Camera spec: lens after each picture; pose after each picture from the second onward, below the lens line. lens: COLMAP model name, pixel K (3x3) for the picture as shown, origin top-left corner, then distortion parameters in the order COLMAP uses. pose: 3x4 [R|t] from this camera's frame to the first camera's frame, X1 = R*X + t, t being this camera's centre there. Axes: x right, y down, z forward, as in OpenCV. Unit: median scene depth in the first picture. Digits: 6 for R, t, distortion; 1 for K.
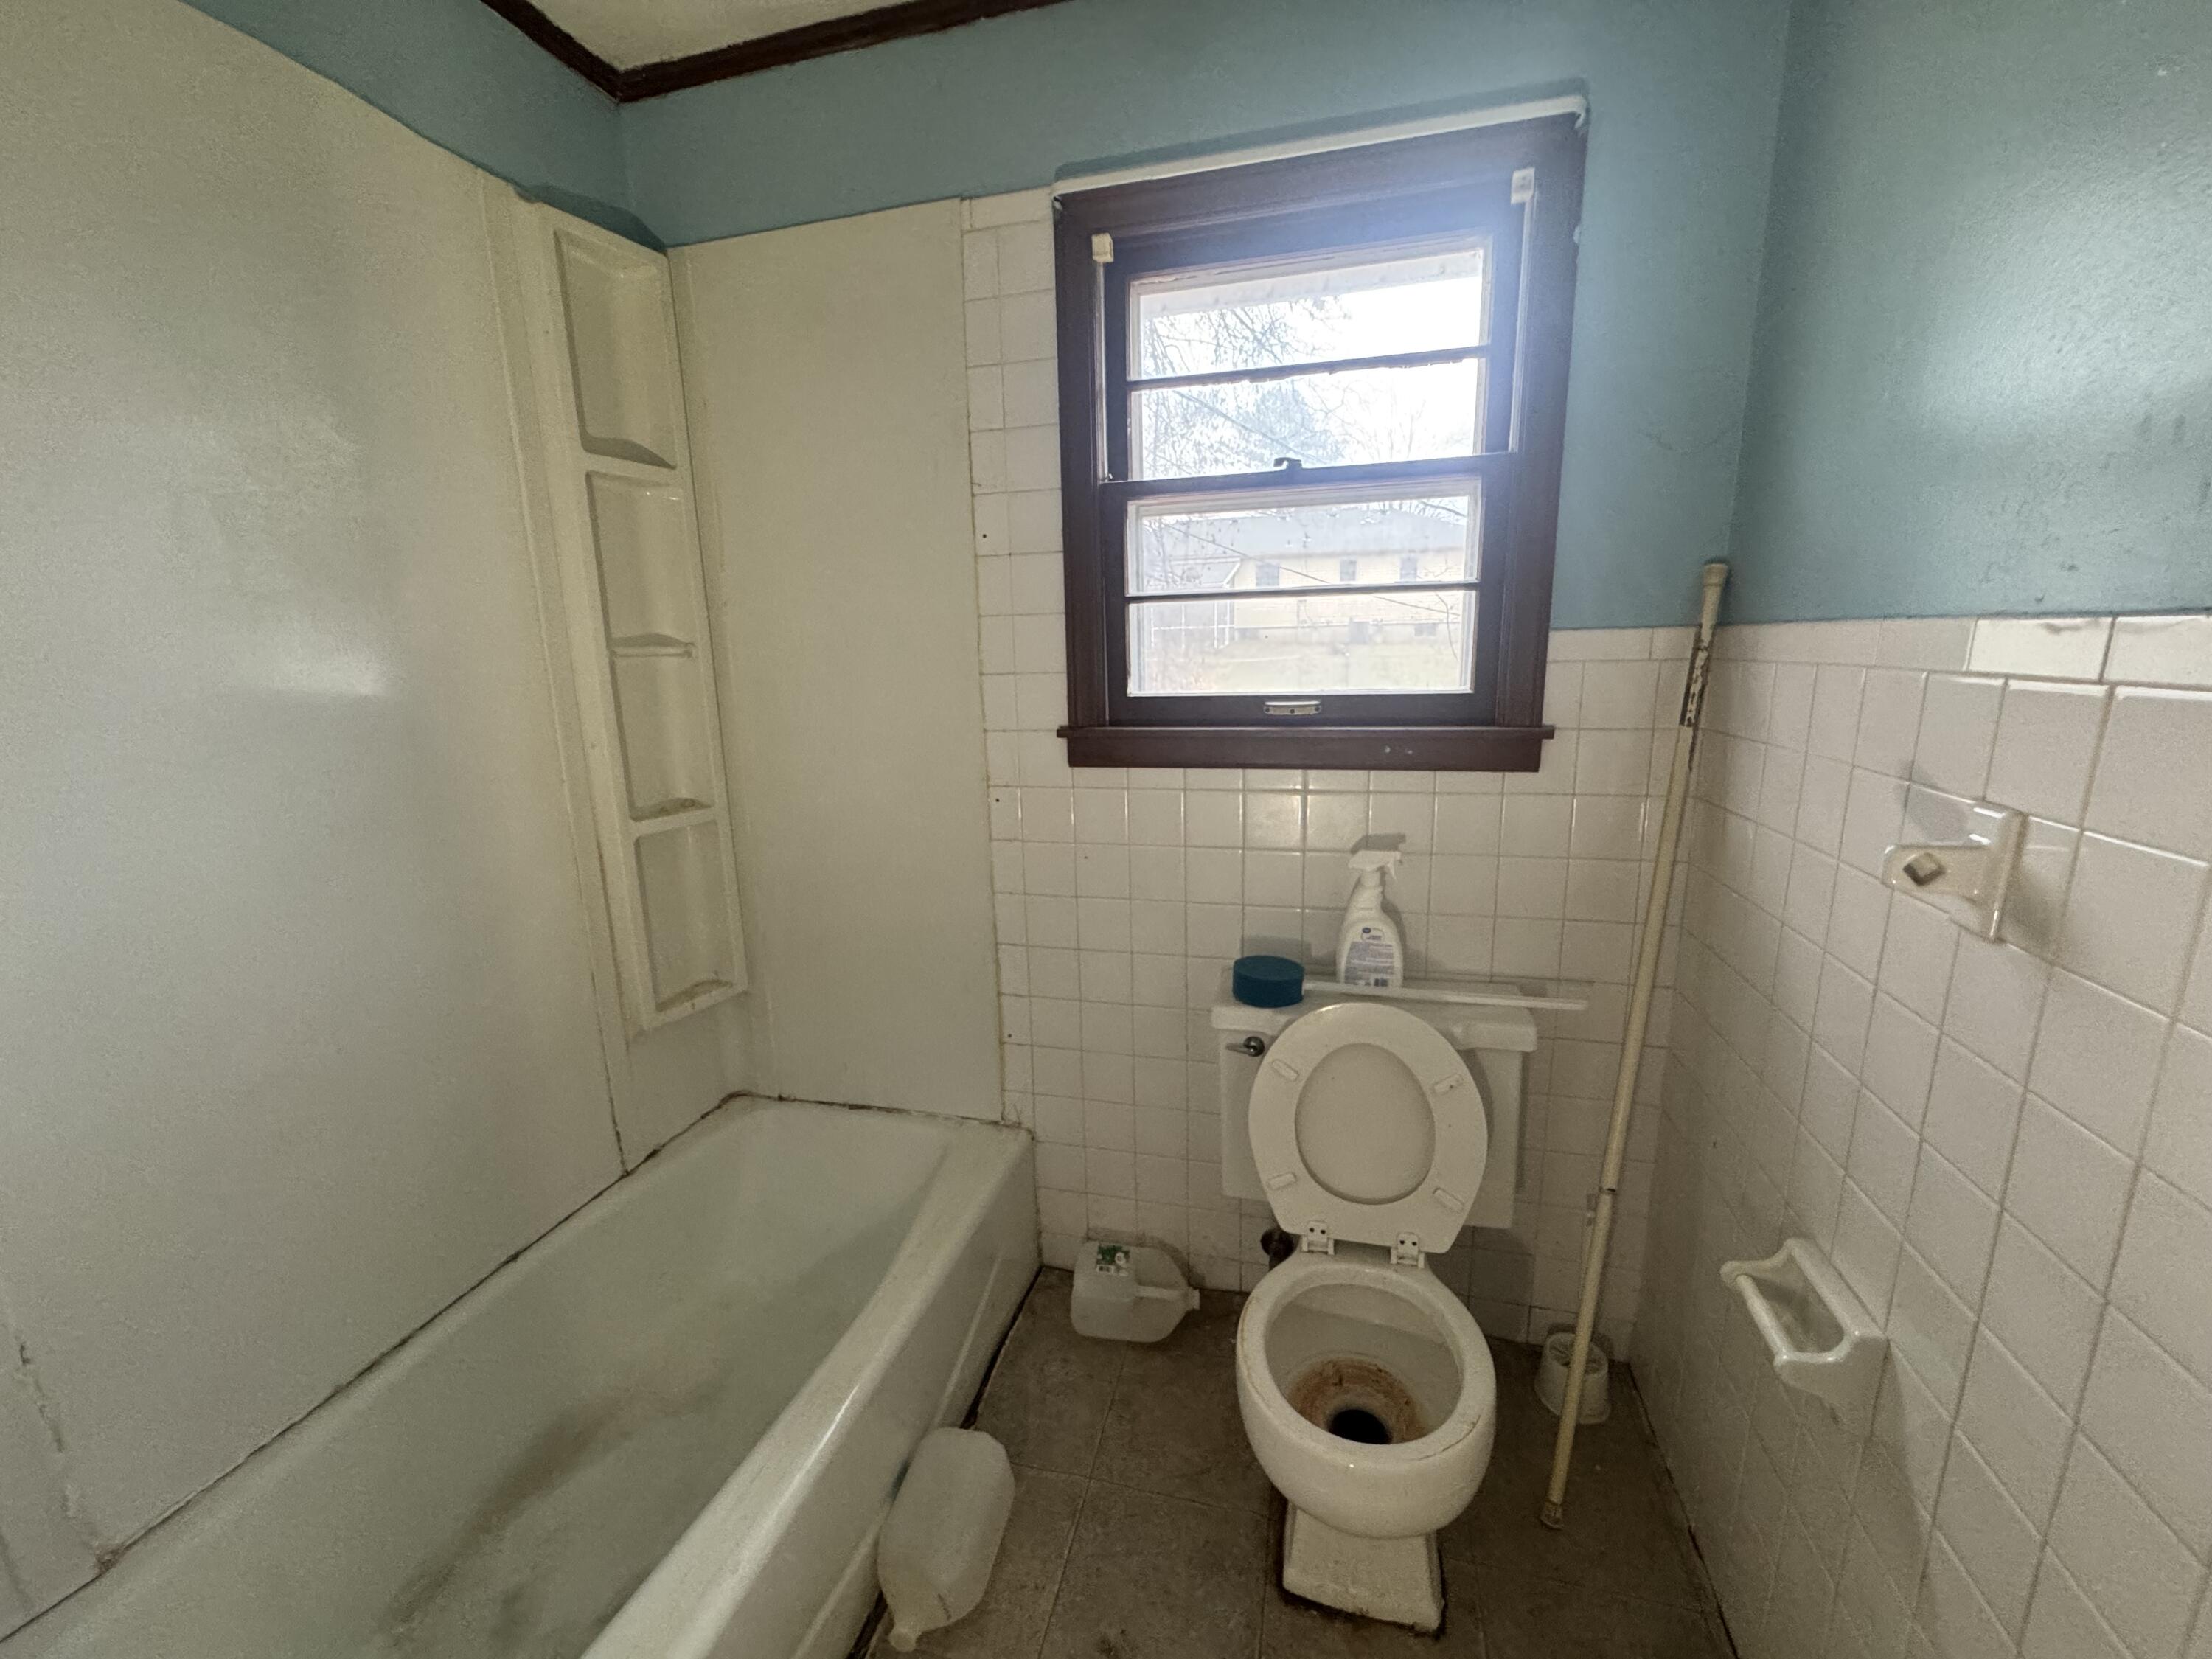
lens RADIAL K [[883.6, 0, 1102.6], [0, 883.6, 825.5], [0, 0, 1]] dist [-0.005914, 0.000936]
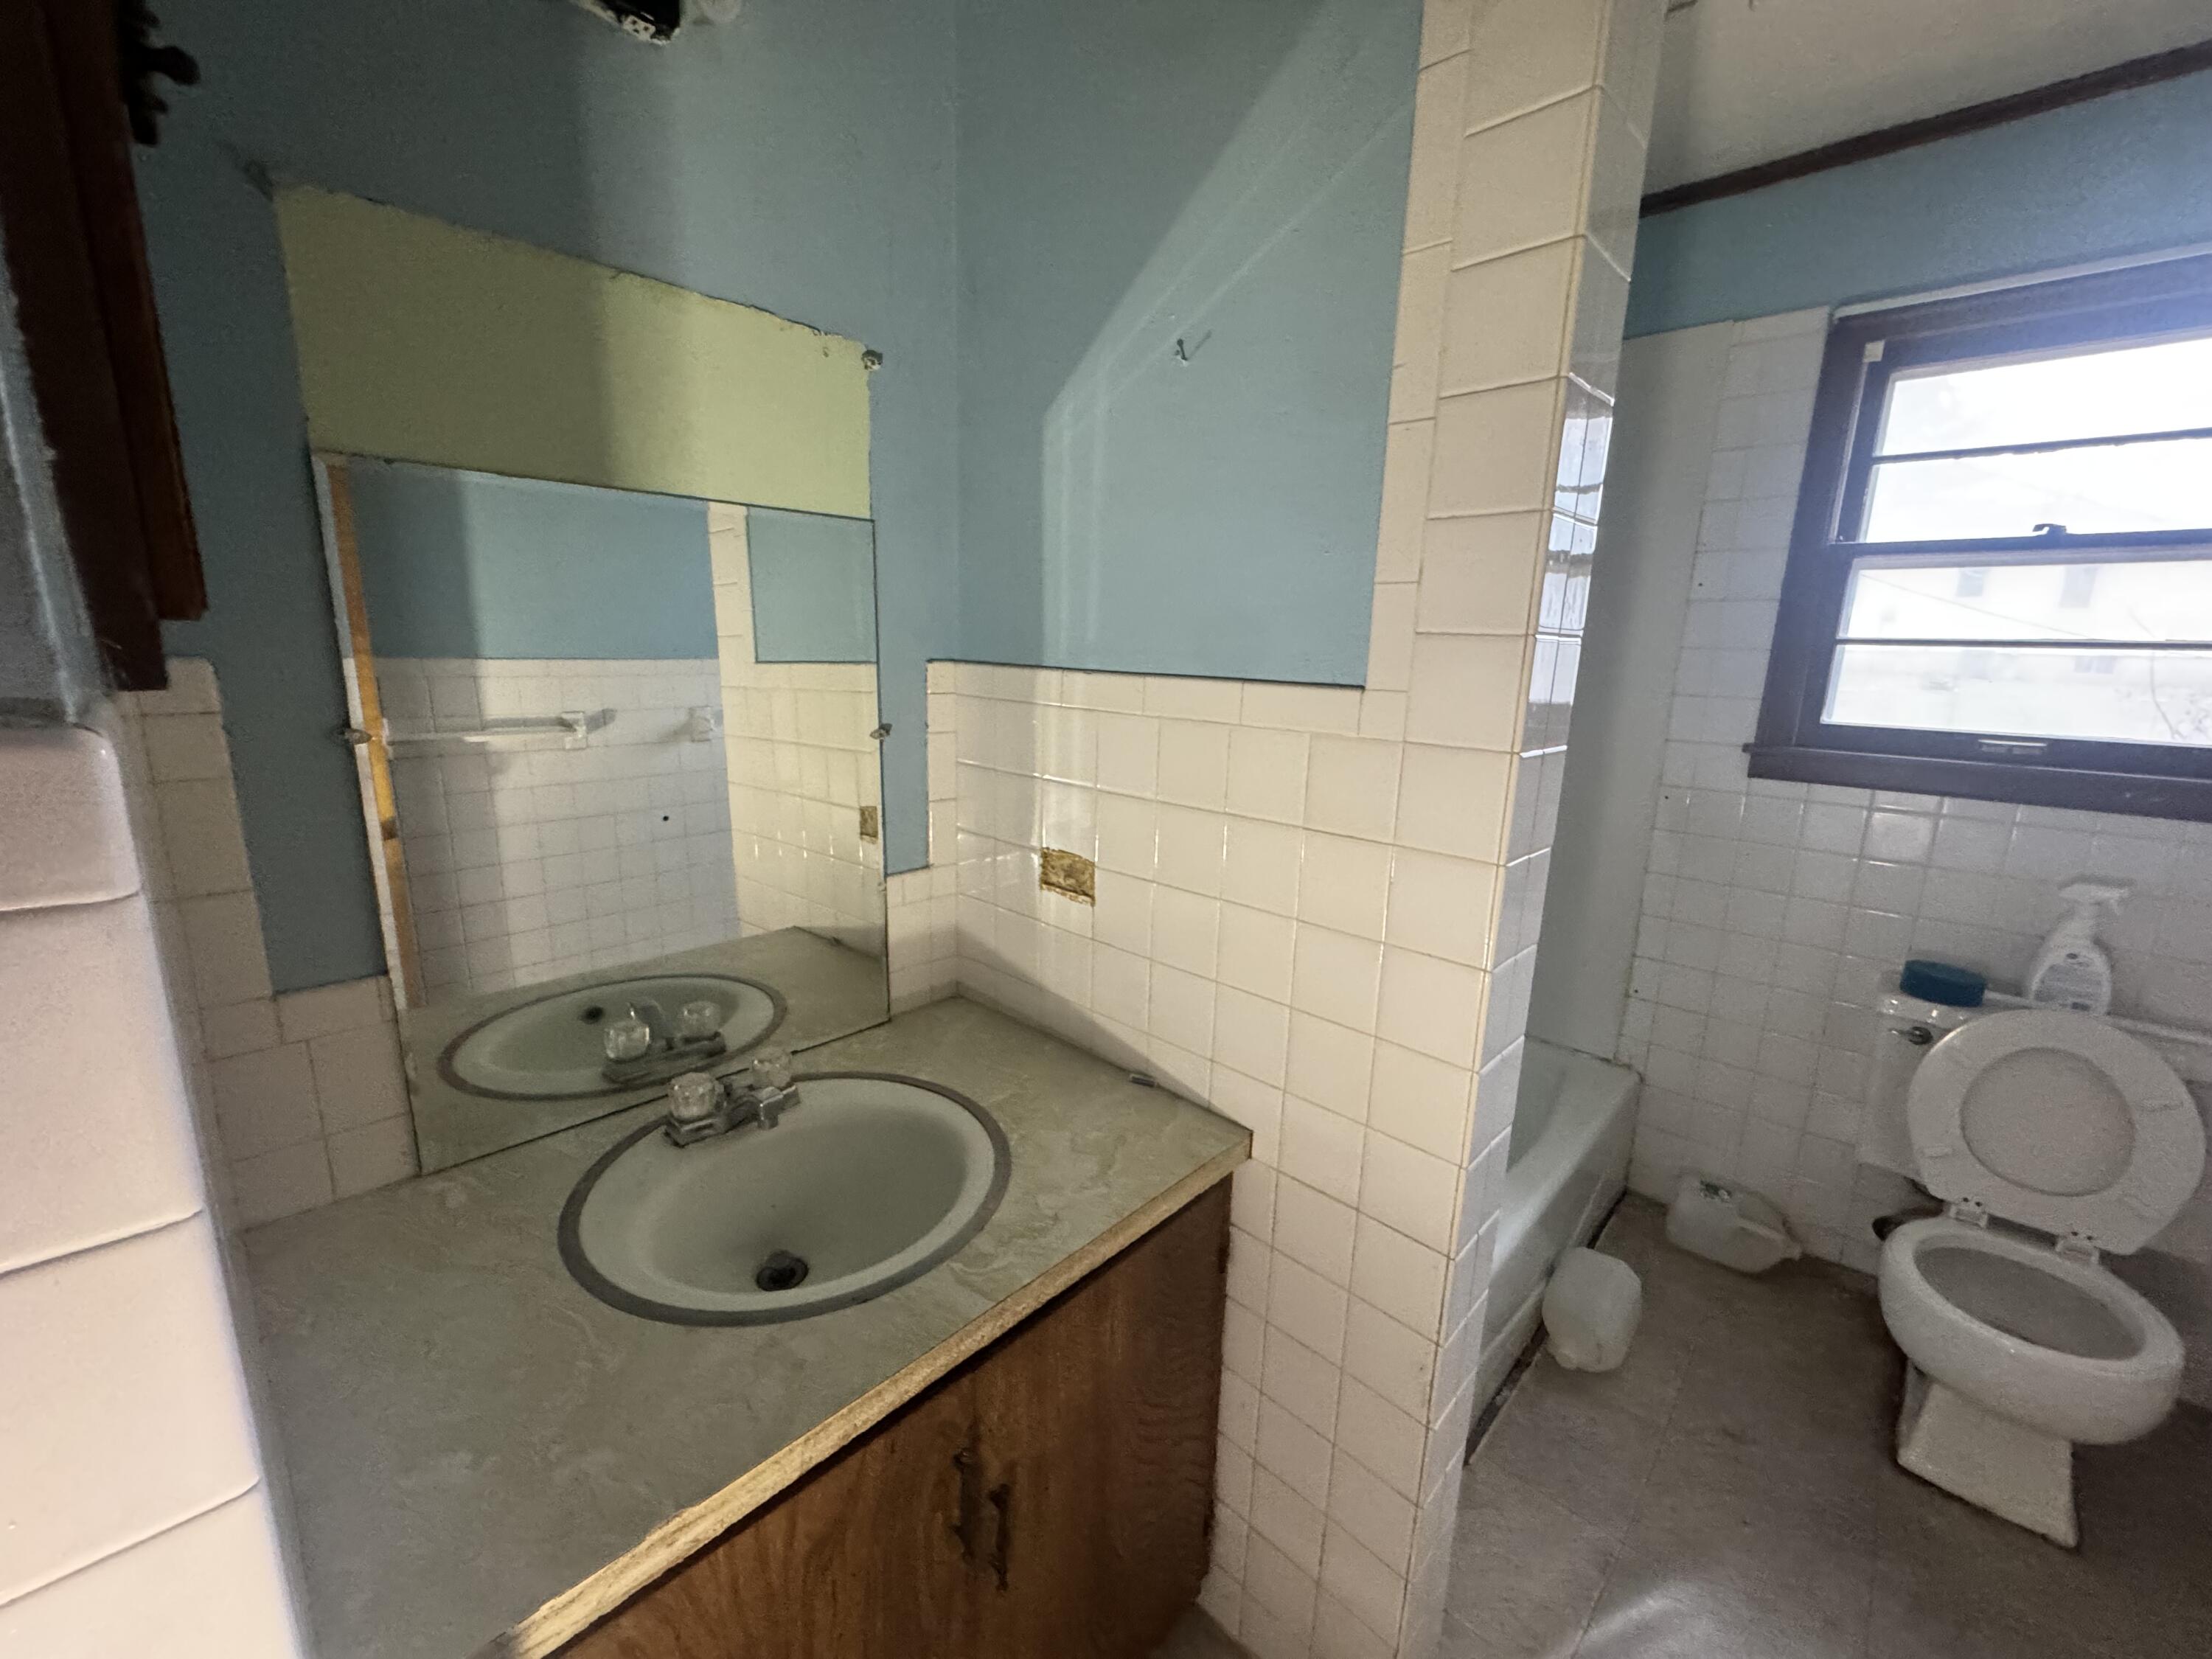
lens RADIAL K [[883.6, 0, 1107.0], [0, 883.6, 824.9], [0, 0, 1]] dist [-0.005914, 0.000936]
pose [[0.880844, 0.140018, -0.452227, -0.277559], [-0.138591, 0.989678, 0.036477, 0.081904], [0.452666, 0.030544, 0.891157, -0.503191]]
